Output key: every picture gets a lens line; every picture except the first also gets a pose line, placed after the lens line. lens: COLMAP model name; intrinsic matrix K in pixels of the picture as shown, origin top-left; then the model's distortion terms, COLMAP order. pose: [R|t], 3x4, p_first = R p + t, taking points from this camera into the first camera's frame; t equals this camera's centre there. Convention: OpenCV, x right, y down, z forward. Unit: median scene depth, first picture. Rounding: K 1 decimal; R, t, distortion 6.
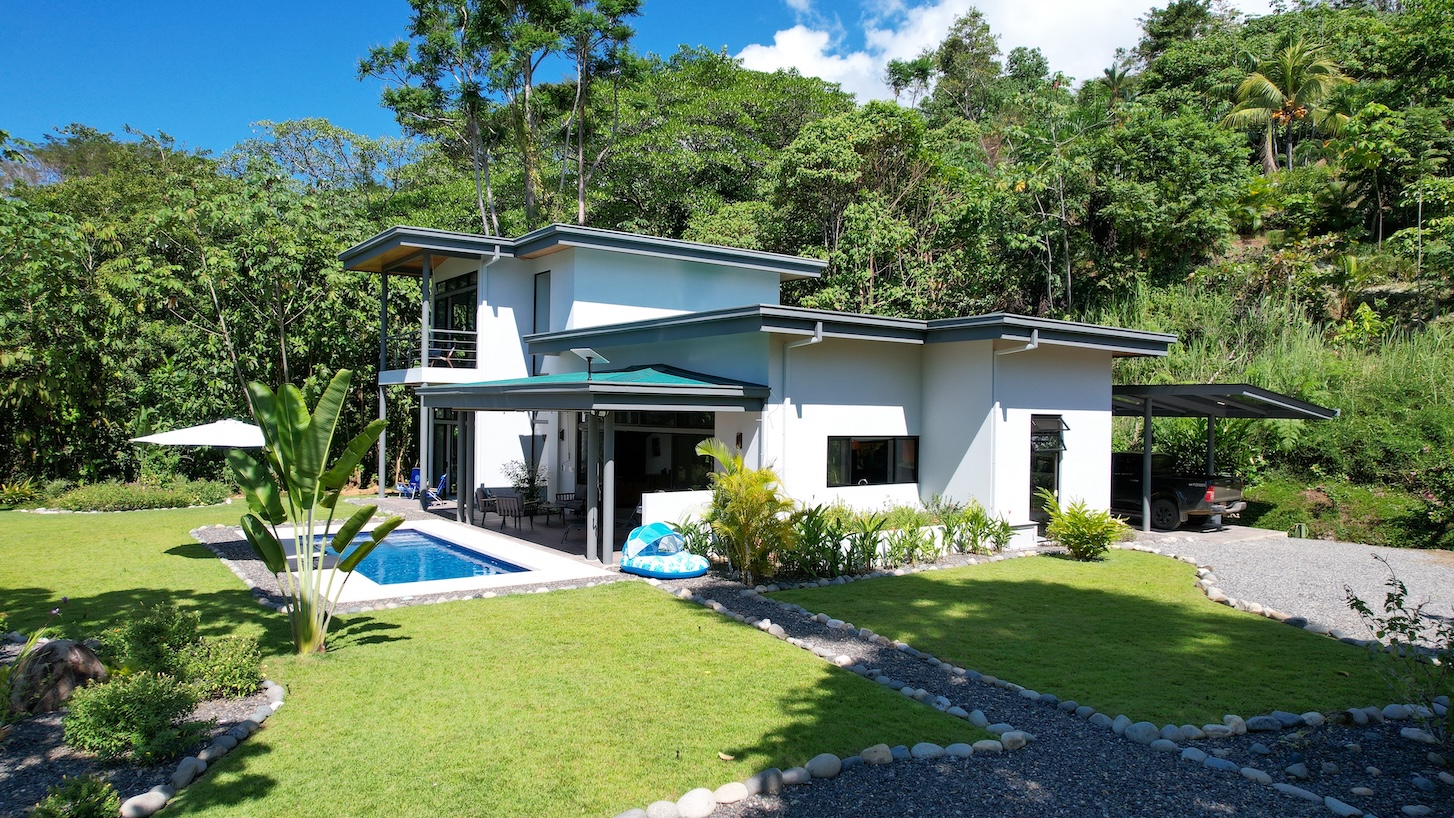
lens RADIAL K [[916.9, 0, 727.0], [0, 916.9, 409.0], [0, 0, 1]] dist [-0.023085, 0.044134]
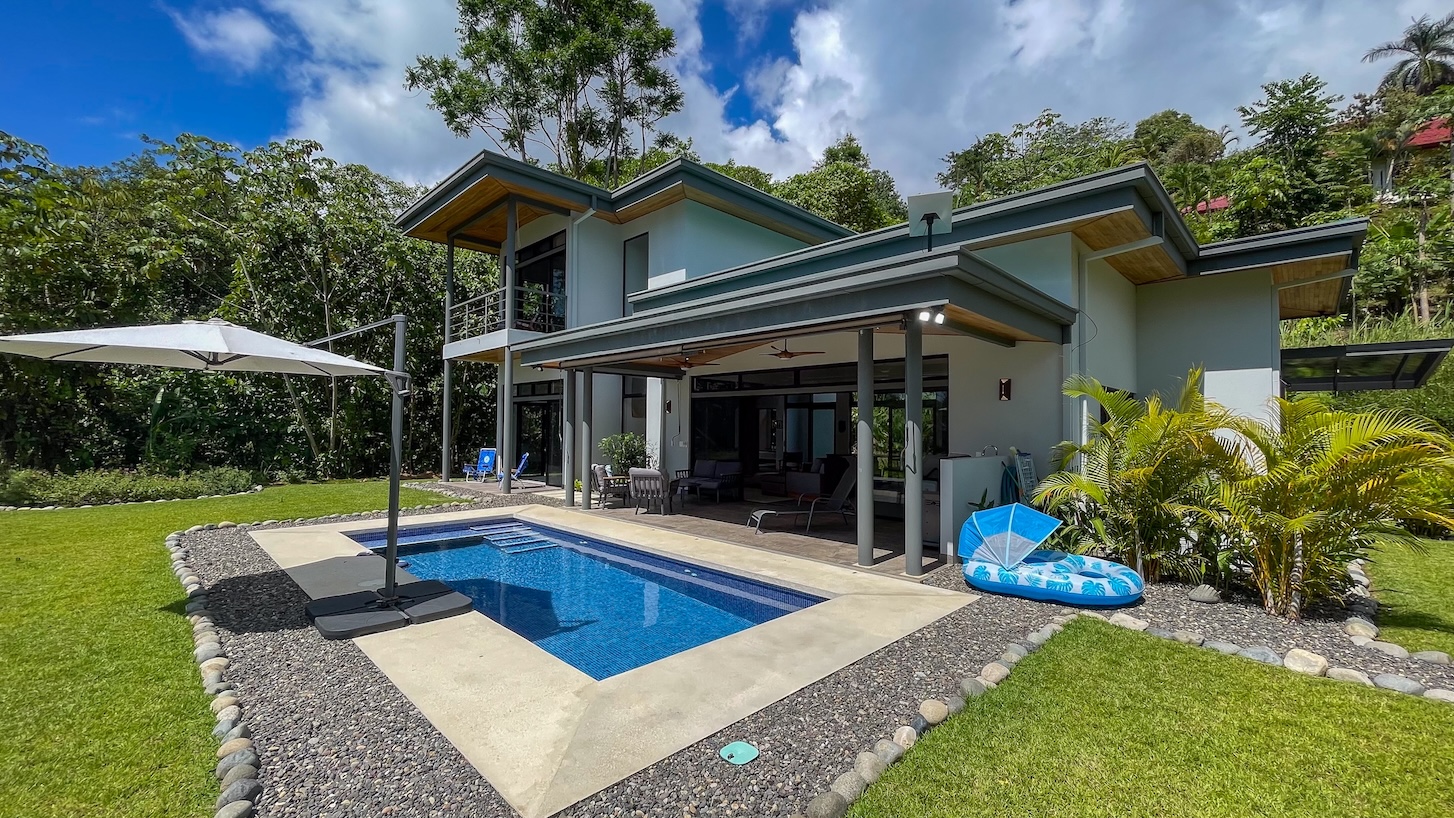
lens RADIAL K [[588.7, 0, 727.0], [0, 588.7, 409.0], [0, 0, 1]] dist [0.021939, -0.000329]
pose [[0.989475, -0.001540, 0.144696, -0.192610], [0.005695, 0.999583, -0.028304, 0.044060], [-0.144592, 0.028831, 0.989071, 0.387792]]
